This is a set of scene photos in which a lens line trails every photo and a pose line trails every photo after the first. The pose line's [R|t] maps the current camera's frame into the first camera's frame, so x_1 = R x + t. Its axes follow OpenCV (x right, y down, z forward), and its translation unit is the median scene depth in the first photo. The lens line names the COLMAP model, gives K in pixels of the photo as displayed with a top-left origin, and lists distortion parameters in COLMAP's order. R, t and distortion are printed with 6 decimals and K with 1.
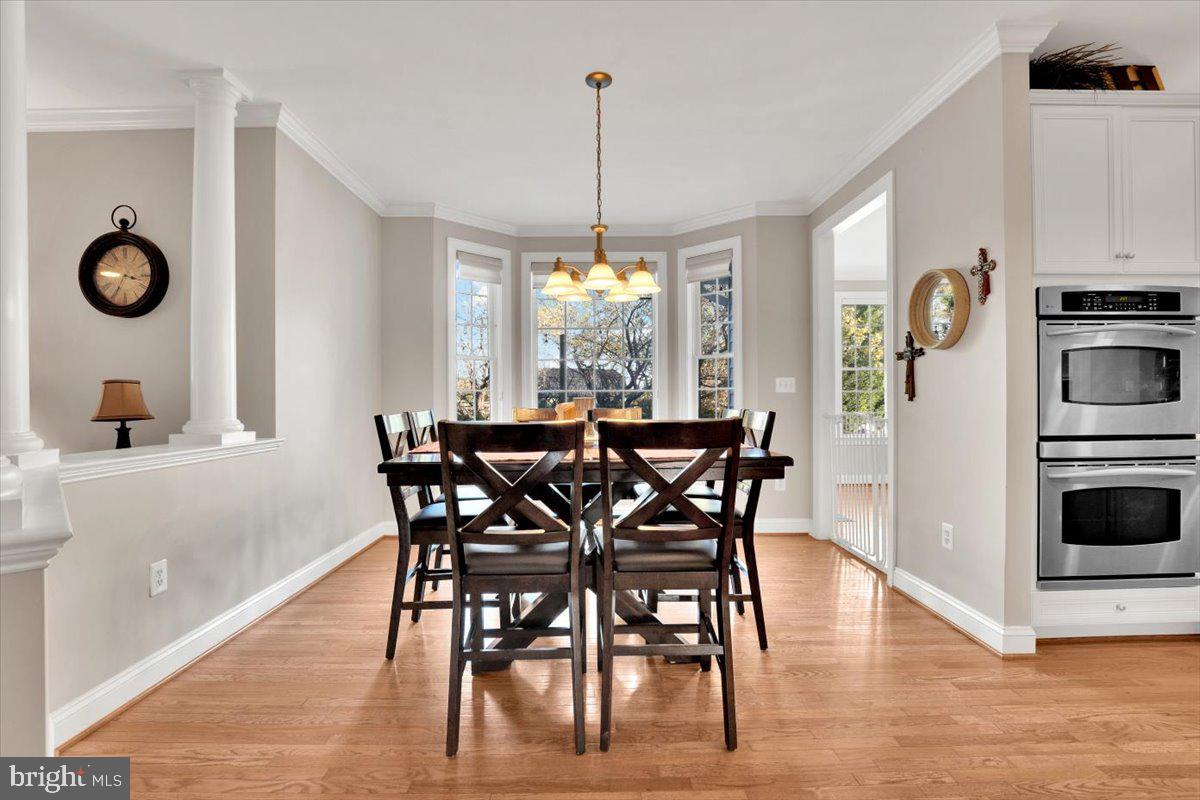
lens RADIAL K [[541.2, 0, 594.6], [0, 541.2, 395.1], [0, 0, 1]] dist [-0.015068, 0.000344]
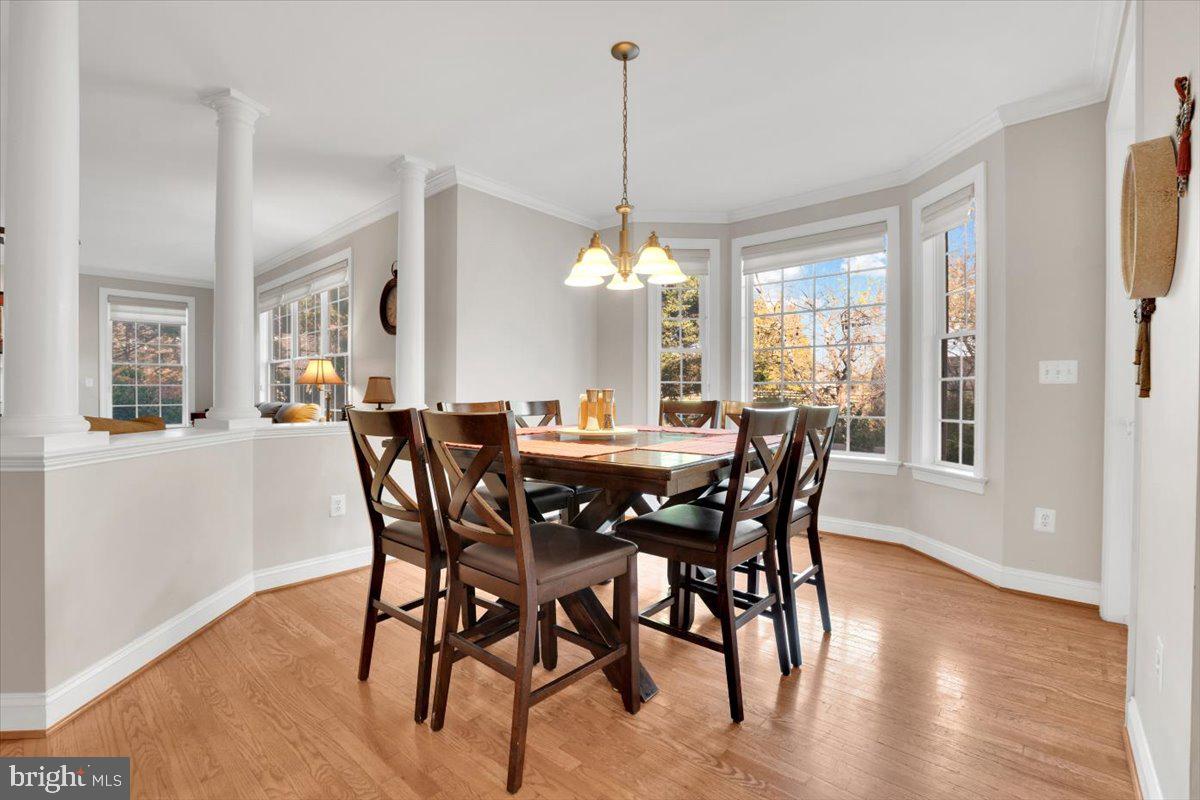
lens RADIAL K [[522.1, 0, 605.9], [0, 522.1, 392.3], [0, 0, 1]] dist [-0.016813, 0.000308]
pose [[0.763016, 0.006865, -0.646343, 0.507265], [-0.002448, 0.999967, 0.007731, 0.003134], [0.646375, -0.004317, 0.763008, 0.254447]]
